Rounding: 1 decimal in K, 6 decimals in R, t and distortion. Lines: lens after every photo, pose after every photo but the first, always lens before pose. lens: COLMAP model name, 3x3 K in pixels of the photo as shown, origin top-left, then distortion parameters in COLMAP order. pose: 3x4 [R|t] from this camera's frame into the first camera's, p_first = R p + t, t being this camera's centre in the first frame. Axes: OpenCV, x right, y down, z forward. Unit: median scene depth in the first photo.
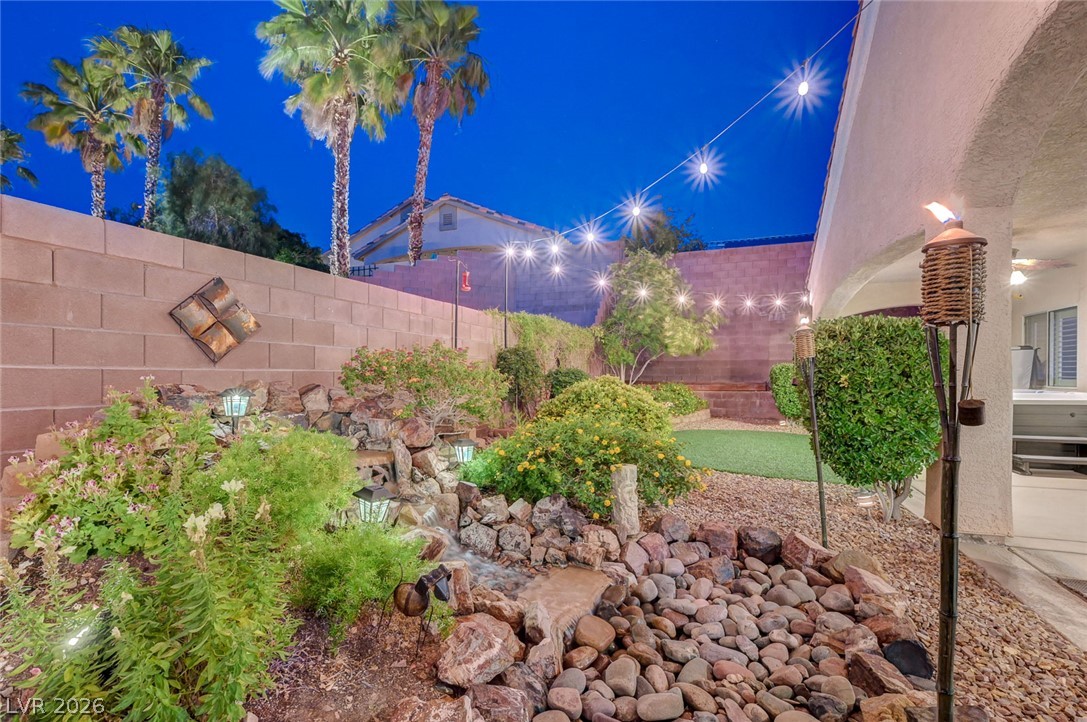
lens RADIAL K [[500.0, 0, 549.6], [0, 500.0, 376.4], [0, 0, 1]] dist [0.000966, 0.000426]
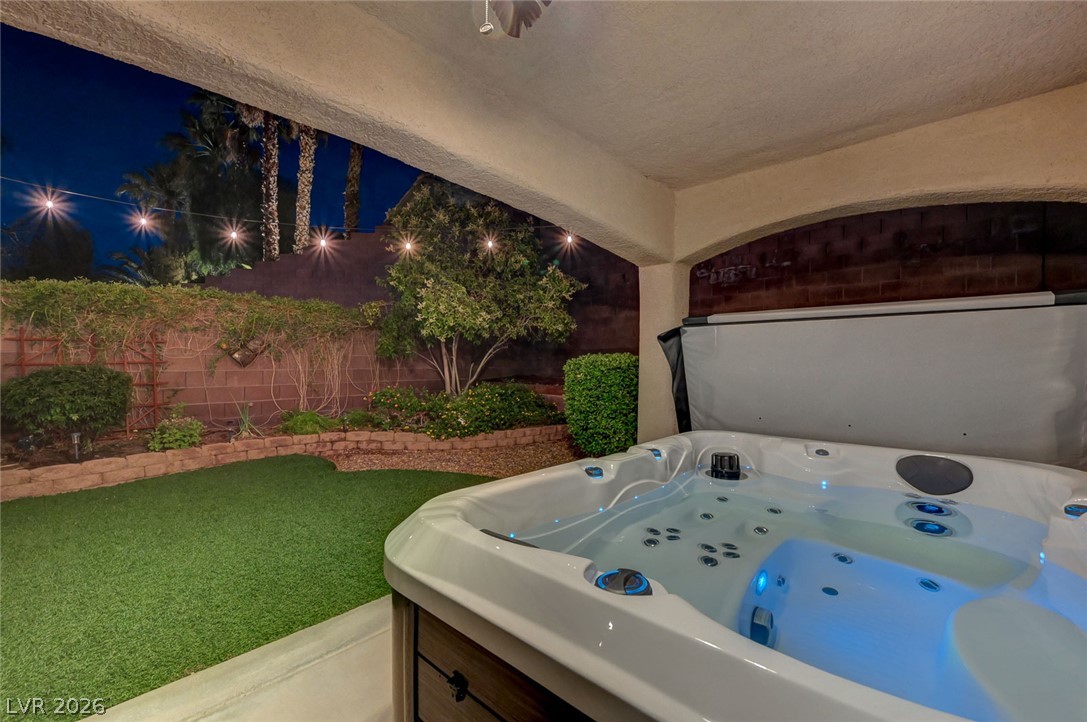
lens RADIAL K [[453.0, 0, 548.2], [0, 453.0, 363.9], [0, 0, 1]] dist [0.000099, 0.000164]
pose [[0.934105, 0.006672, -0.356935, 0.546568], [-0.005024, 0.999972, 0.005543, -0.017097], [0.356962, -0.003385, 0.934113, 0.489099]]
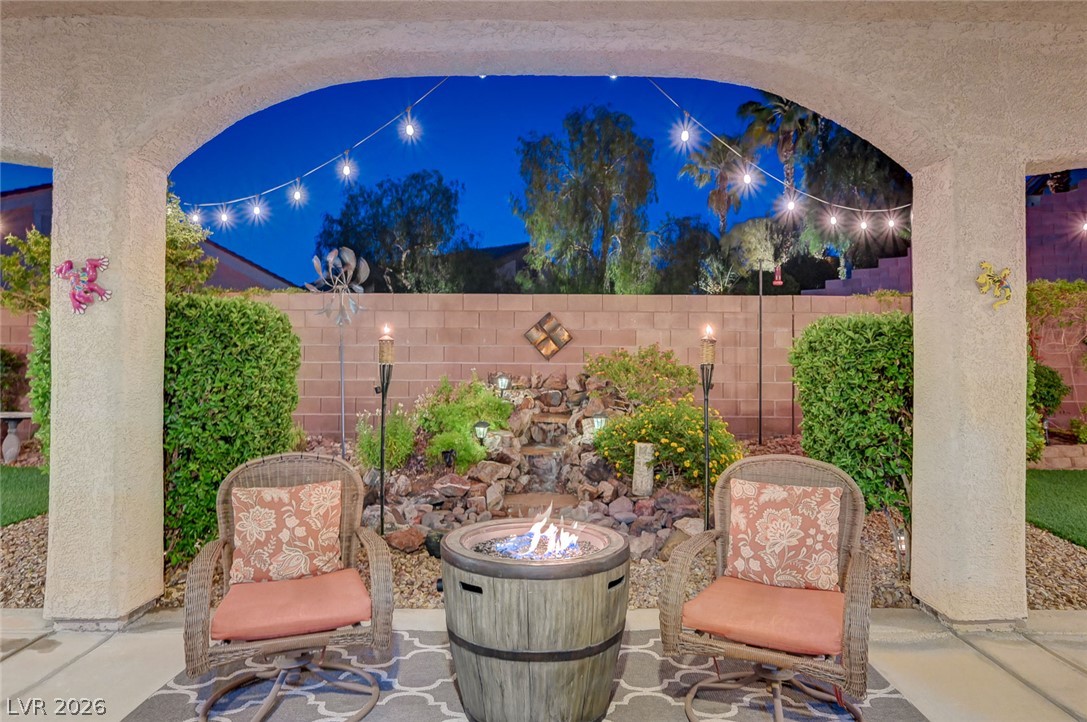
lens RADIAL K [[690.8, 0, 547.0], [0, 690.8, 338.0], [0, 0, 1]] dist [0.000842, 0.001061]
pose [[0.363998, -0.016172, -0.931259, 0.491113], [-0.006445, 0.999782, -0.019882, -0.017081], [0.931377, 0.013239, 0.363814, 0.029283]]
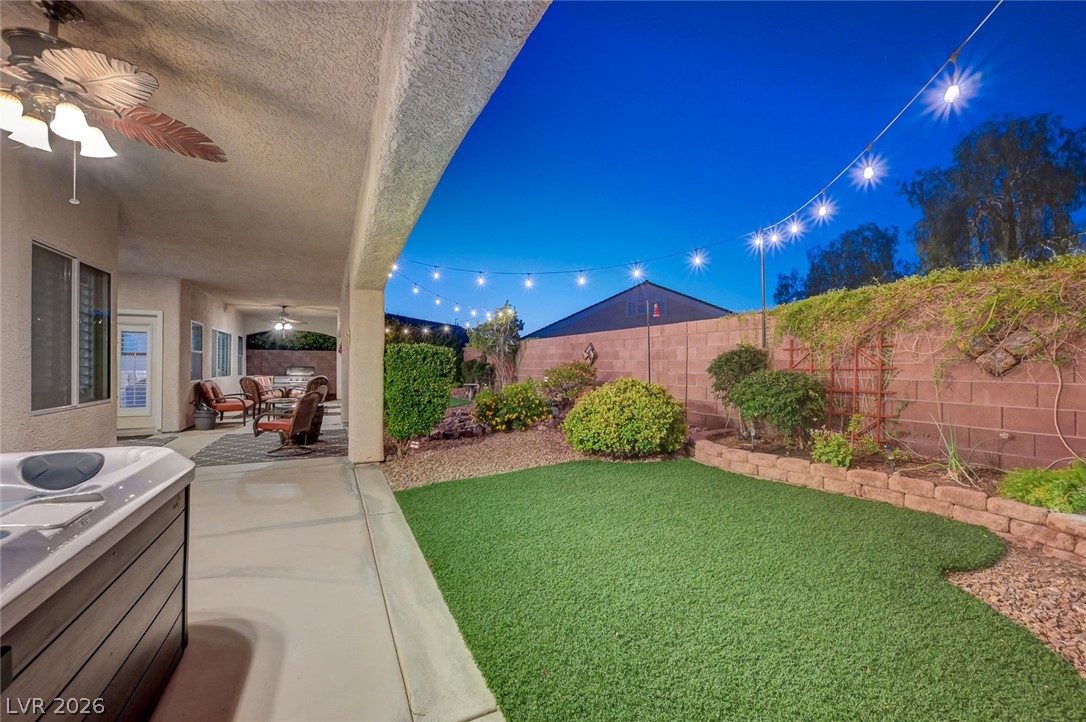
lens RADIAL K [[441.1, 0, 545.9], [0, 441.1, 360.8], [0, 0, 1]] dist [-0.001685, -0.000175]
pose [[-0.675832, -0.008370, -0.737008, 0.508273], [-0.005276, 0.999965, -0.006519, -0.017076], [0.737037, -0.000517, -0.675852, 0.831610]]
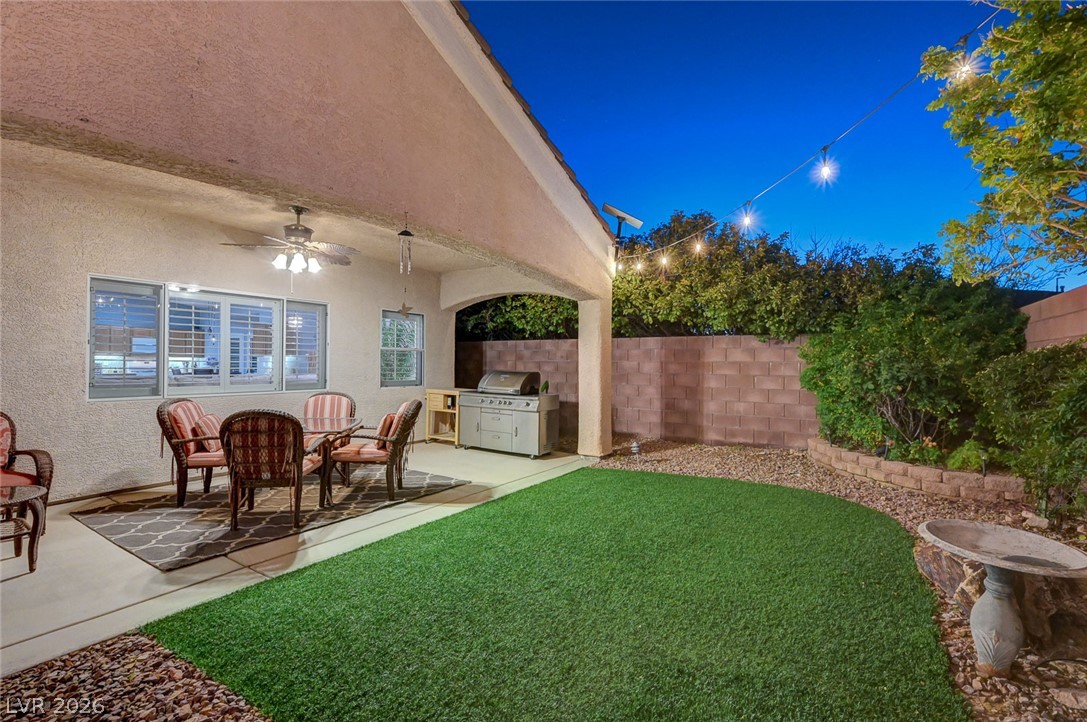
lens RADIAL K [[488.5, 0, 545.4], [0, 488.5, 363.1], [0, 0, 1]] dist [0.000123, -0.000145]
pose [[-0.979681, -0.008382, 0.200387, -0.169392], [-0.008447, 0.999964, 0.000533, -0.017368], [-0.200384, -0.001171, -0.979717, 0.005030]]
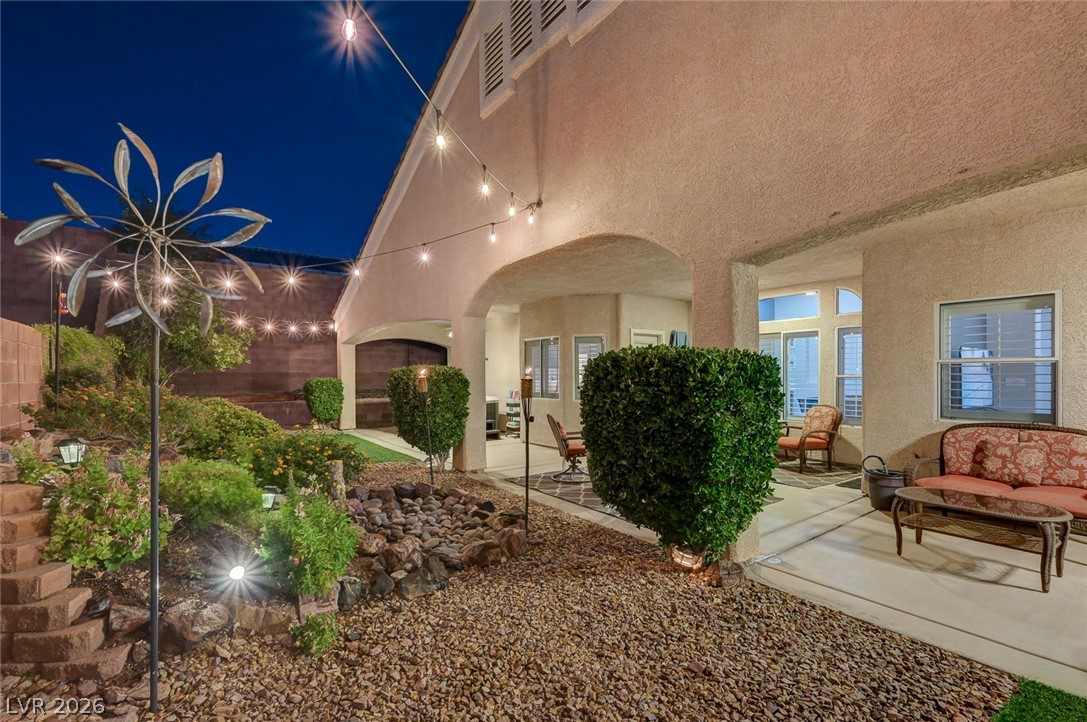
lens RADIAL K [[500.0, 0, 549.6], [0, 500.0, 376.4], [0, 0, 1]] dist [0.000966, 0.000426]
pose [[0.539064, -0.005735, 0.842245, -0.236300], [0.007369, 0.999971, 0.002093, -0.026373], [-0.842232, 0.005078, 0.539091, -0.128595]]
